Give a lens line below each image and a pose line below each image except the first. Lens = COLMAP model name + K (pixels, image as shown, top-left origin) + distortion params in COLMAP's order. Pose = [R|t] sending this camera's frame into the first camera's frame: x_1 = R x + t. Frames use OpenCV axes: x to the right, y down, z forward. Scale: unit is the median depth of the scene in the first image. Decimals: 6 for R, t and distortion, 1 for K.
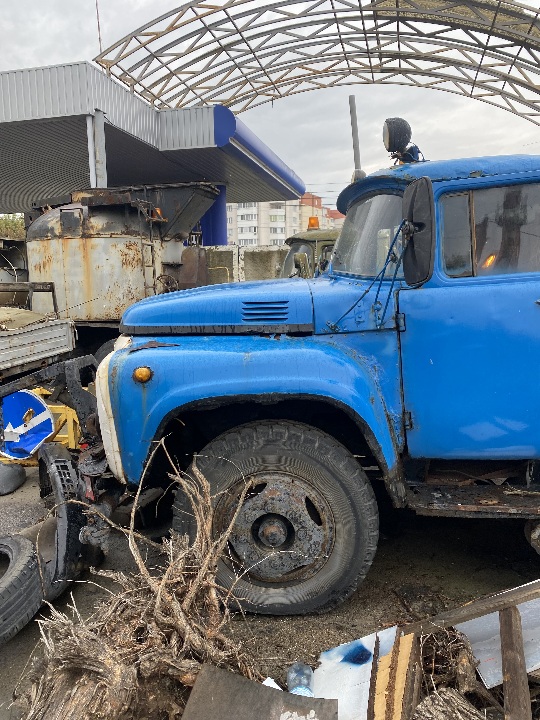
lens RADIAL K [[559.0, 0, 273.0], [0, 559.0, 359.9], [0, 0, 1]] dist [0.008101, 0.003011]
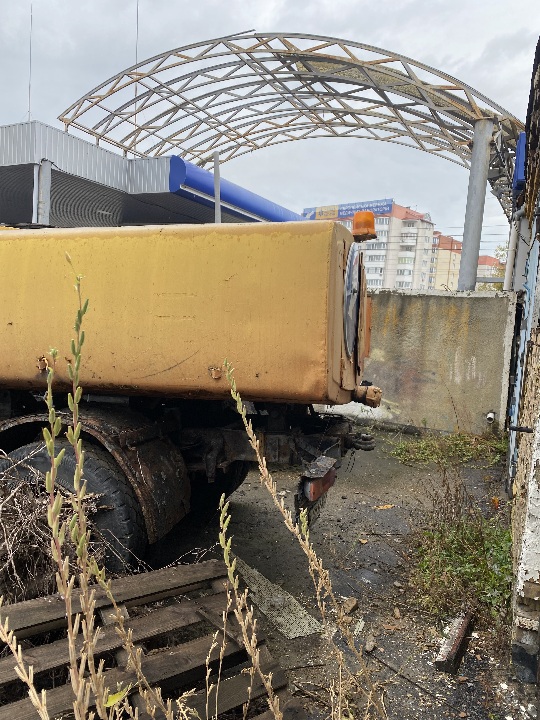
lens RADIAL K [[559.0, 0, 273.0], [0, 559.0, 359.9], [0, 0, 1]] dist [0.008101, 0.003011]
pose [[0.962100, 0.105266, -0.251559, 0.679546], [-0.121235, 0.991423, -0.048806, -0.033567], [0.244264, 0.077454, 0.966610, 0.000085]]
